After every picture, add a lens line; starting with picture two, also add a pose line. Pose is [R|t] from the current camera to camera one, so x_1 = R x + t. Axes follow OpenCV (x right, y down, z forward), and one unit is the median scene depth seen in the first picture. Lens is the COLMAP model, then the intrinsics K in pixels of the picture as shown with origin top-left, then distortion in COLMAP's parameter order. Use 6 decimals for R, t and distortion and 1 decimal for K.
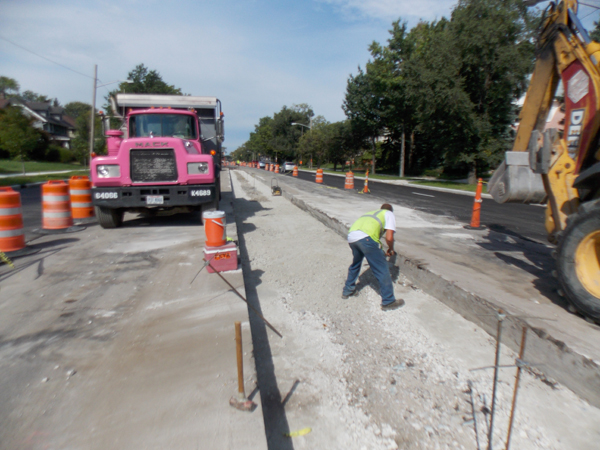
lens RADIAL K [[398.5, 0, 298.6], [0, 398.5, 221.9], [0, 0, 1]] dist [0.008183, -0.002275]
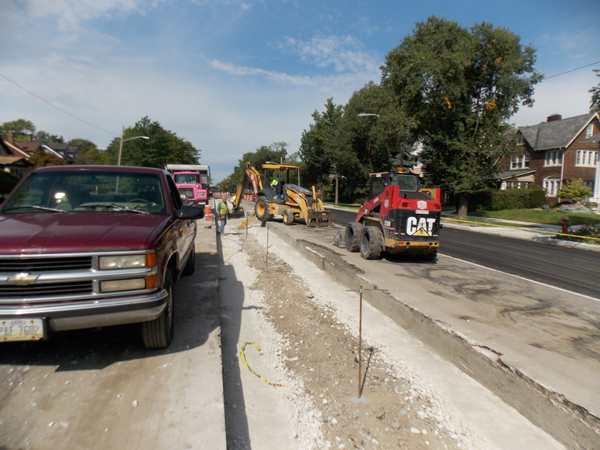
lens RADIAL K [[398.5, 0, 298.2], [0, 398.5, 228.0], [0, 0, 1]] dist [0.008183, -0.002275]
pose [[0.999418, 0.001958, 0.034067, 0.111817], [0.000184, 0.998030, -0.062742, 0.093272], [-0.034123, 0.062712, 0.997448, -0.605756]]
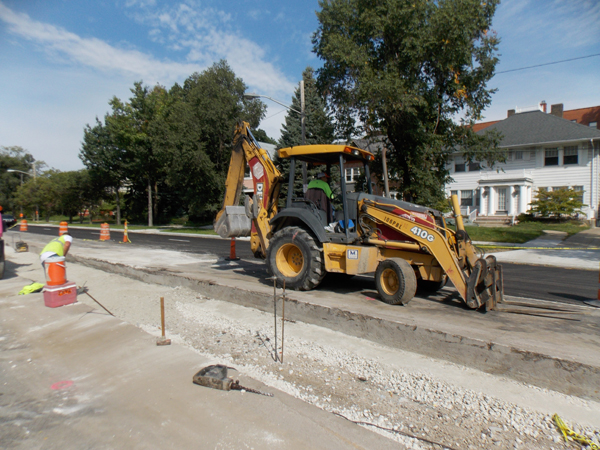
lens RADIAL K [[398.5, 0, 301.1], [0, 398.5, 219.2], [0, 0, 1]] dist [0.008183, -0.002275]
pose [[0.802865, -0.032402, 0.595279, -0.067747], [0.108664, 0.989748, -0.092684, 0.011512], [-0.586173, 0.139098, 0.798156, -0.091068]]
